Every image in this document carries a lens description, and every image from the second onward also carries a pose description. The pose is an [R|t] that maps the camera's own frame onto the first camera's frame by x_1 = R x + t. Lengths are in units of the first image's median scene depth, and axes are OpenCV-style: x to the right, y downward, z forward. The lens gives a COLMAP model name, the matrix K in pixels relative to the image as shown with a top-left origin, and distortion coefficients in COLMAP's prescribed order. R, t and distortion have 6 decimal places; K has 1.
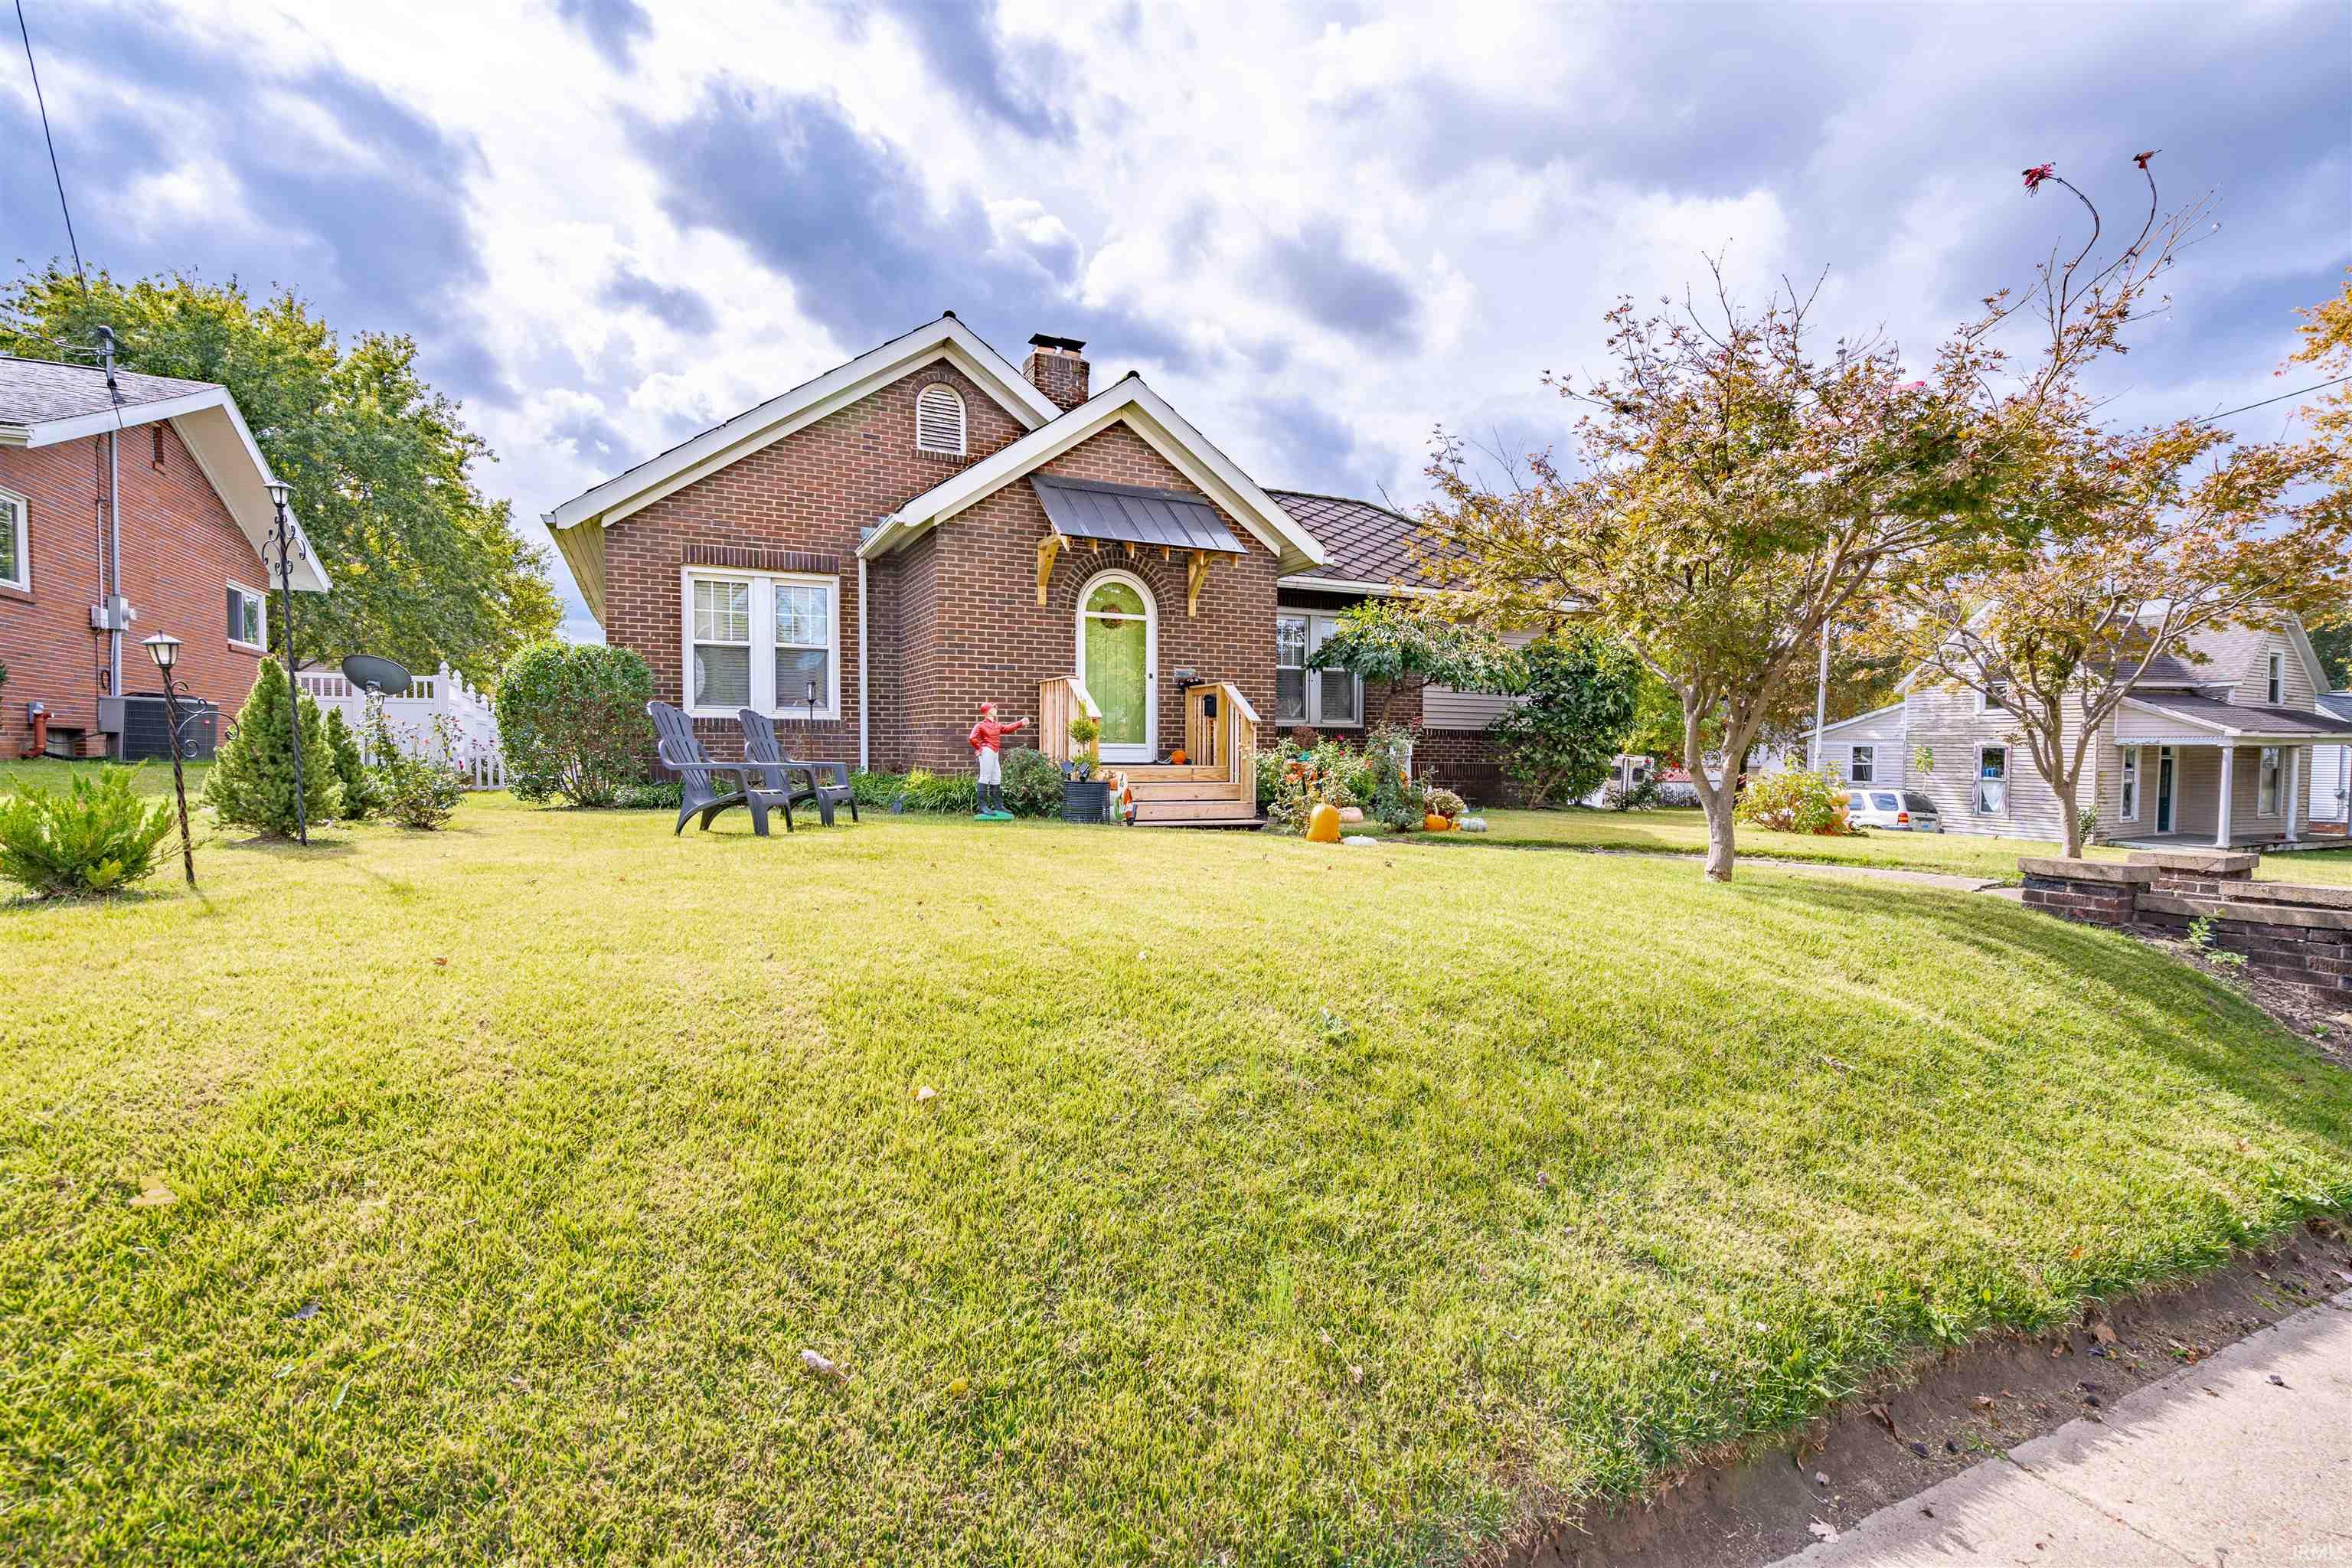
lens RADIAL K [[1058.0, 0, 1176.0], [0, 1058.0, 784.0], [0, 0, 1]] dist [0.001722, 0.000341]
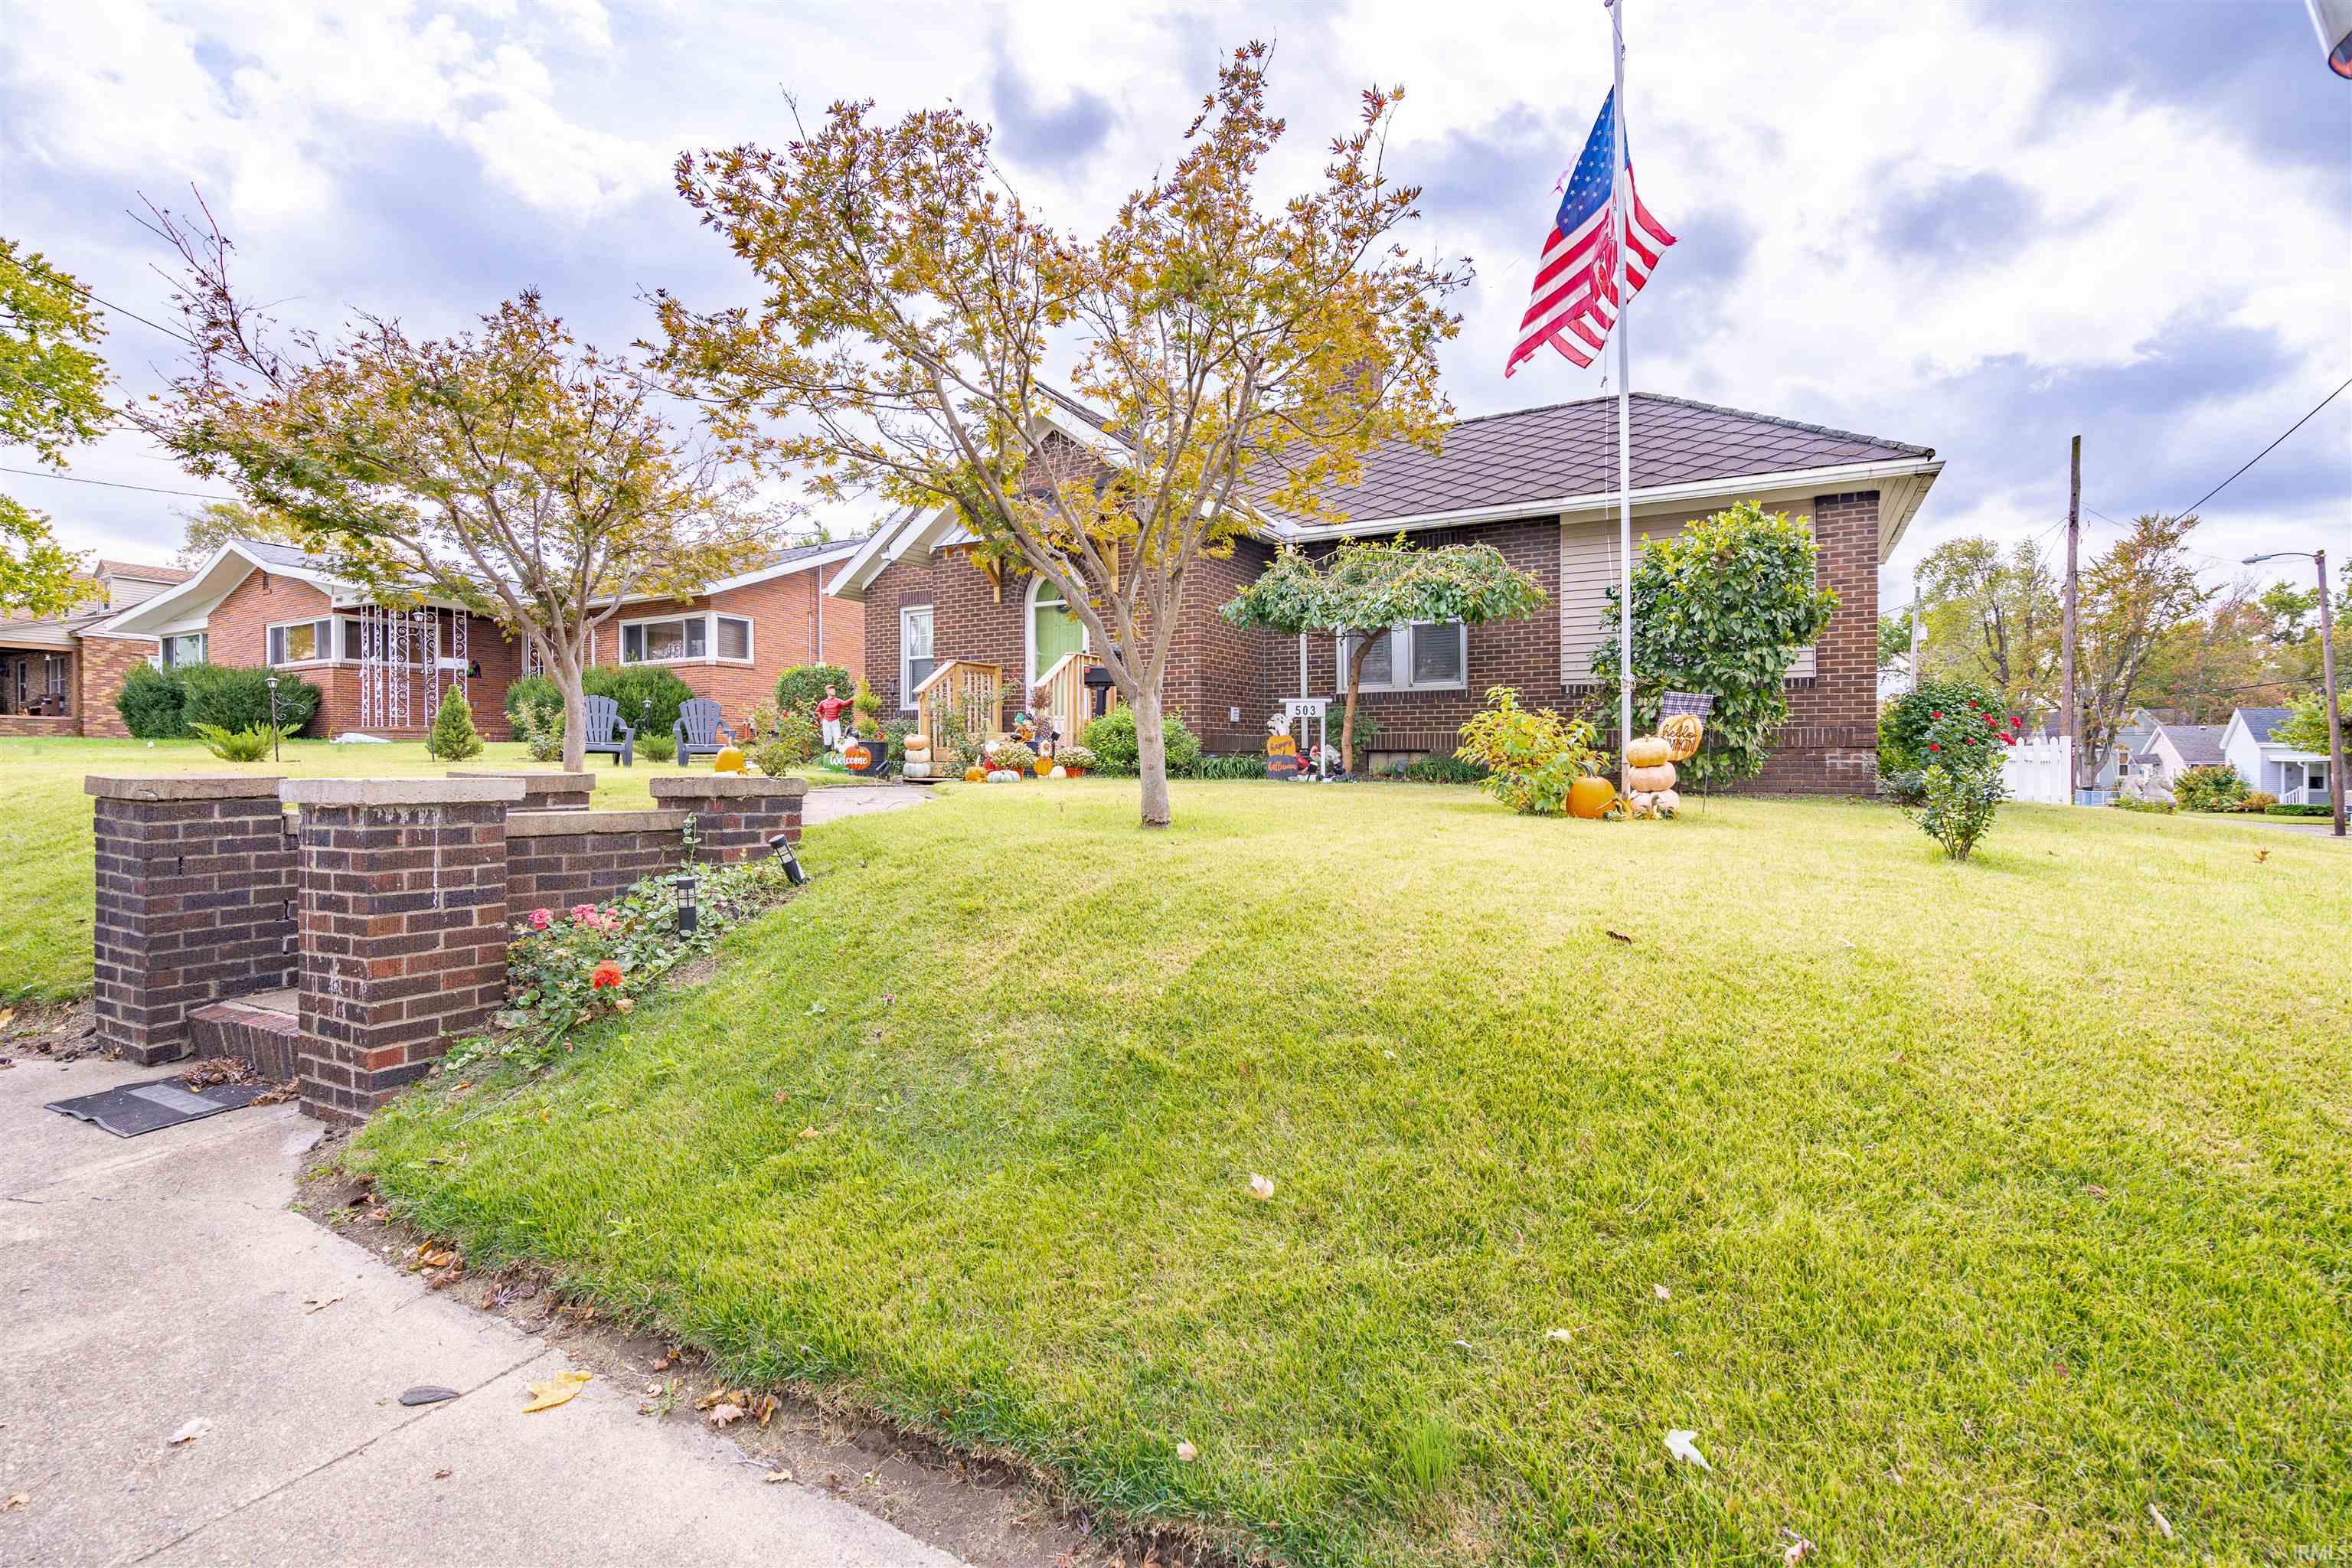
lens RADIAL K [[1077.7, 0, 1177.5], [0, 1077.7, 757.6], [0, 0, 1]] dist [-0.003047, -0.000002]
pose [[0.553524, -0.010990, -0.832760, 0.967850], [-0.023354, 0.999315, -0.028711, 0.035992], [0.832506, 0.035340, 0.552888, 0.478630]]
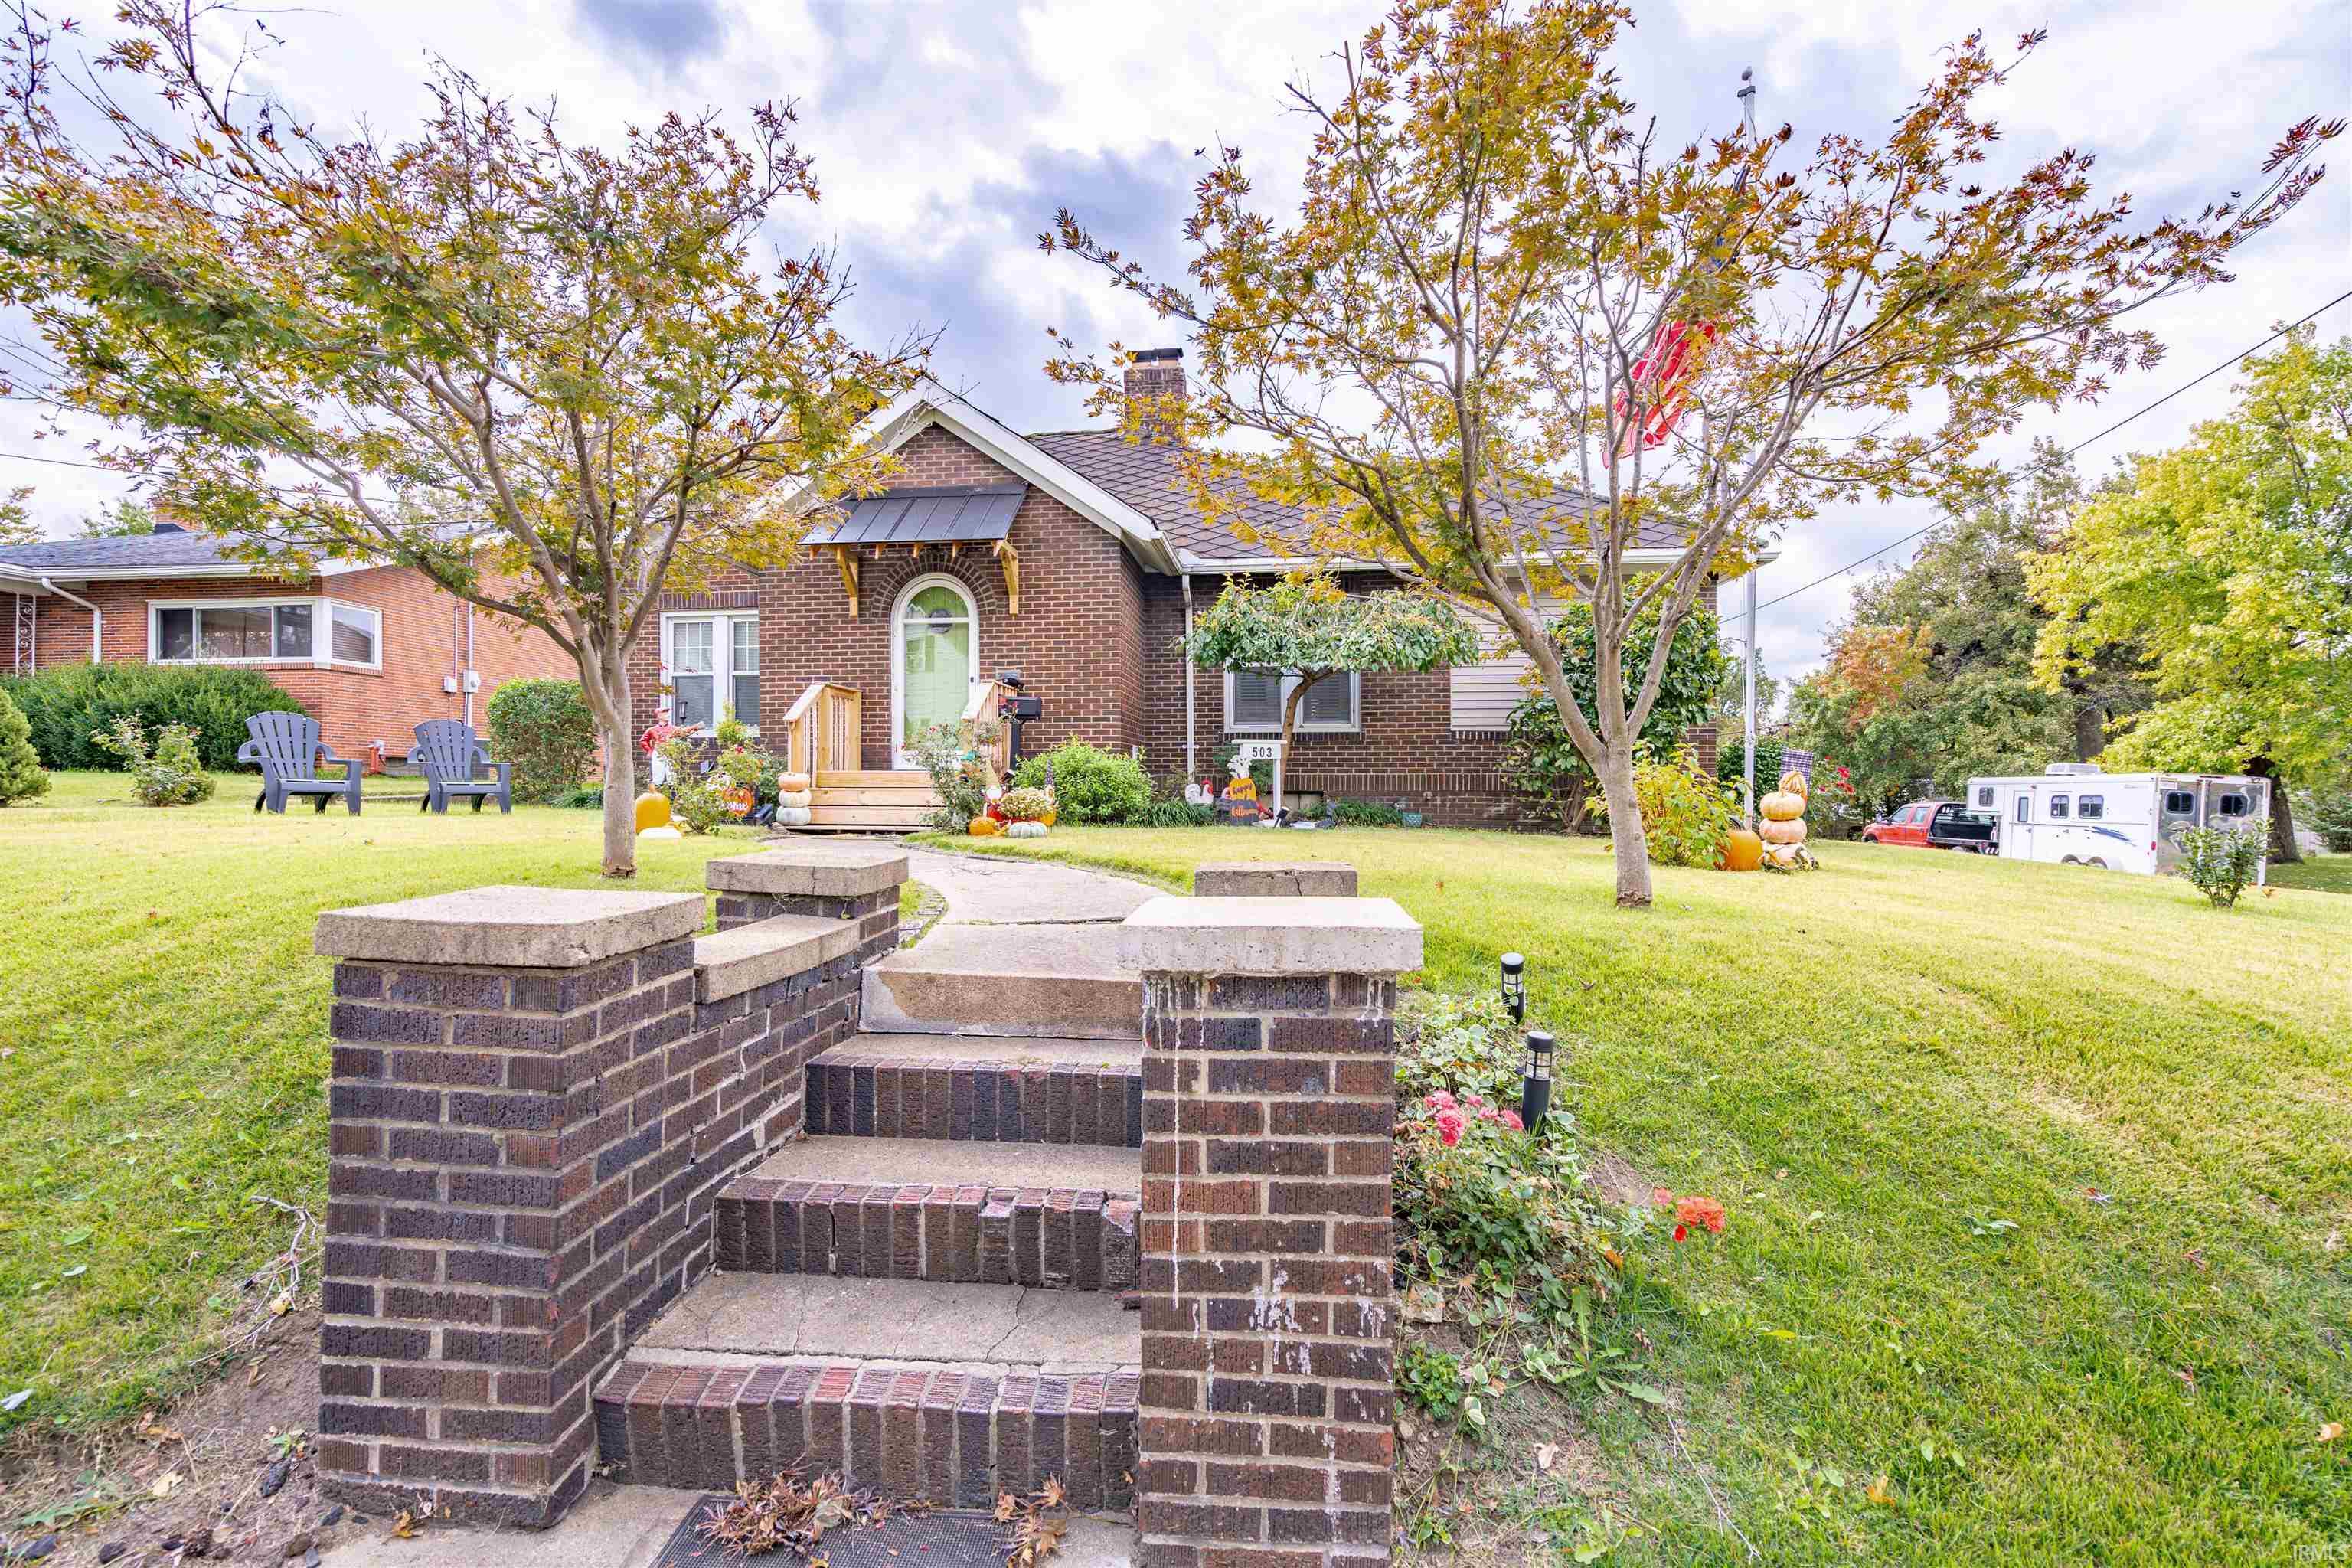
lens RADIAL K [[1058.0, 0, 1176.0], [0, 1058.0, 784.0], [0, 0, 1]] dist [0.001722, 0.000341]
pose [[0.833303, -0.008351, -0.552754, 0.668296], [-0.014303, 0.999225, -0.036659, 0.024850], [0.552632, 0.038454, 0.832538, 0.314440]]
